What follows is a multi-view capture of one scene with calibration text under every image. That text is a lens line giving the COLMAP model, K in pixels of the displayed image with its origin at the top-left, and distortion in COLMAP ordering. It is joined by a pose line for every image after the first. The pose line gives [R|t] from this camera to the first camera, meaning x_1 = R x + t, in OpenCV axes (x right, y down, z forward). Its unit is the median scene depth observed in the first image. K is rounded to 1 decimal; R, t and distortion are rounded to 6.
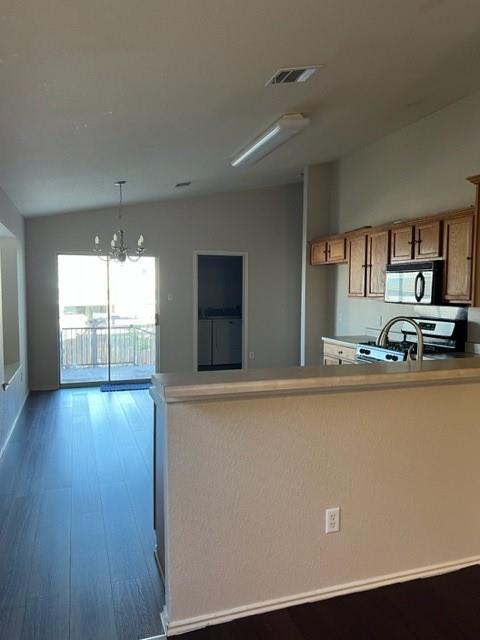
lens RADIAL K [[480.8, 0, 240.0], [0, 480.8, 320.0], [0, 0, 1]] dist [0.031607, -0.004034]
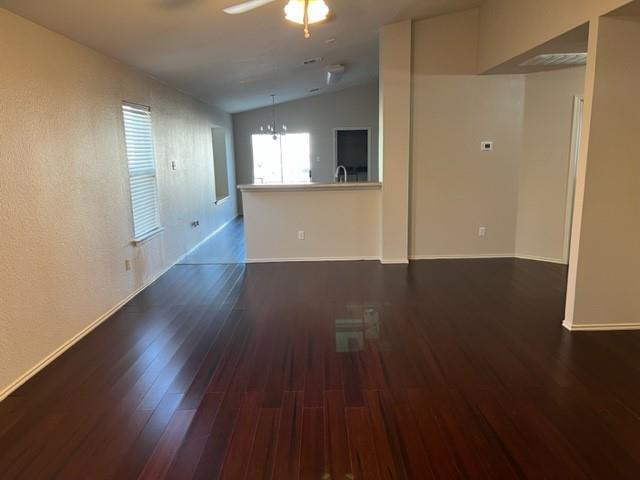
lens RADIAL K [[480.8, 0, 320.0], [0, 480.8, 240.0], [0, 0, 1]] dist [0.031607, -0.004034]
pose [[0.949260, 0.032189, -0.312839, 0.376583], [0.005621, 0.992852, 0.119216, 0.029660], [0.314441, -0.114925, 0.942295, -0.534636]]
